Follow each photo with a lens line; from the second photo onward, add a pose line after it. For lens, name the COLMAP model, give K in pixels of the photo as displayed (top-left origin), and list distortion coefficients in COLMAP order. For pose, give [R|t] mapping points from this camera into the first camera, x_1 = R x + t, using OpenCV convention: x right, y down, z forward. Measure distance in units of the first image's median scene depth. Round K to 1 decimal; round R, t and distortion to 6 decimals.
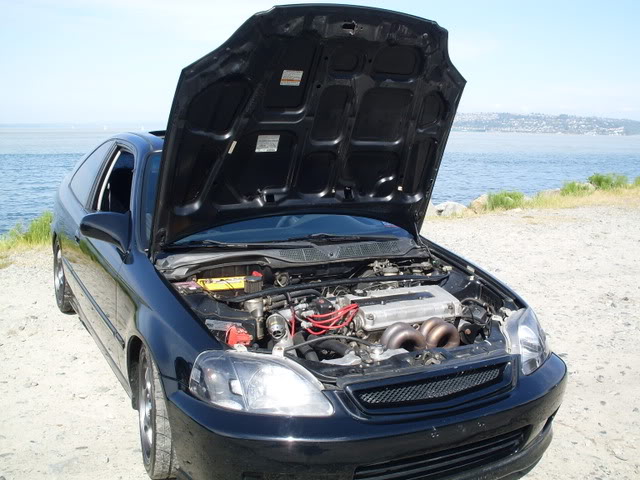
lens RADIAL K [[750.2, 0, 320.0], [0, 750.2, 240.0], [0, 0, 1]] dist [-0.181975, 0.026851]
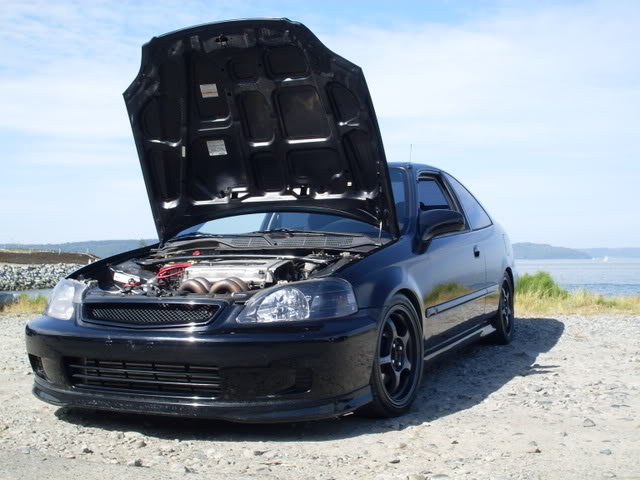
lens RADIAL K [[879.6, 0, 320.0], [0, 879.6, 240.0], [0, 0, 1]] dist [-0.139601, -0.023662]
pose [[0.622659, -0.041044, -0.781416, 1.103320], [-0.104545, 0.985307, -0.135059, 0.187304], [0.775478, 0.165788, 0.609219, 0.272412]]
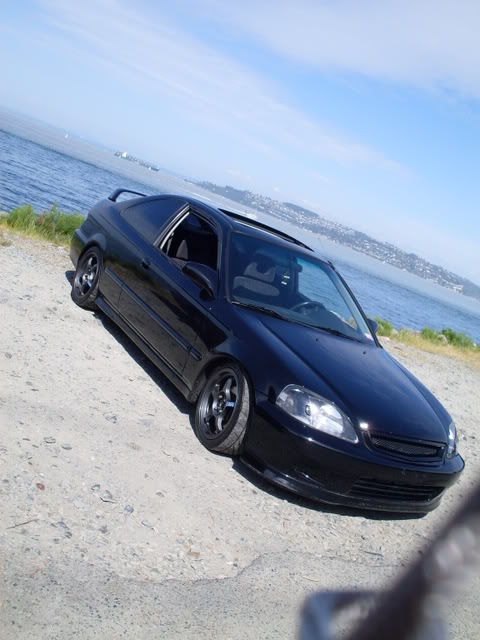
lens RADIAL K [[750.2, 0, 240.0], [0, 750.2, 320.0], [0, 0, 1]] dist [-0.181975, 0.026851]
pose [[0.930251, 0.339867, 0.138288, -0.412165], [-0.343053, 0.939316, -0.000847, 0.043411], [-0.130184, -0.046653, 0.990392, -0.477885]]
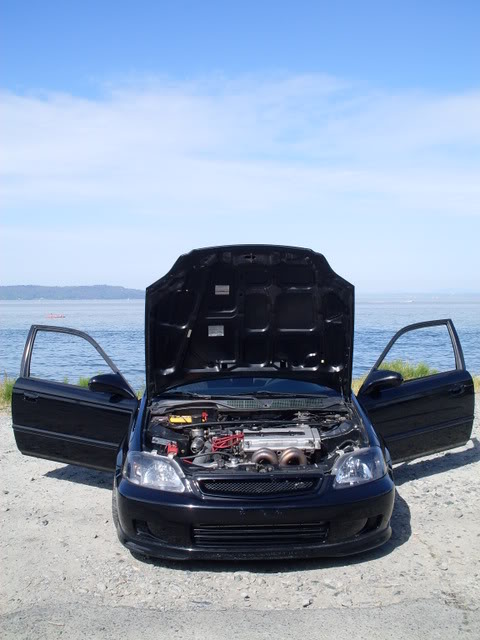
lens RADIAL K [[758.6, 0, 240.0], [0, 758.6, 320.0], [0, 0, 1]] dist [-0.202838, 0.221978]
pose [[0.900723, -0.003912, -0.434376, 0.636742], [-0.047390, 0.993106, -0.107213, 0.014974], [0.431801, 0.117154, 0.894328, -0.381536]]
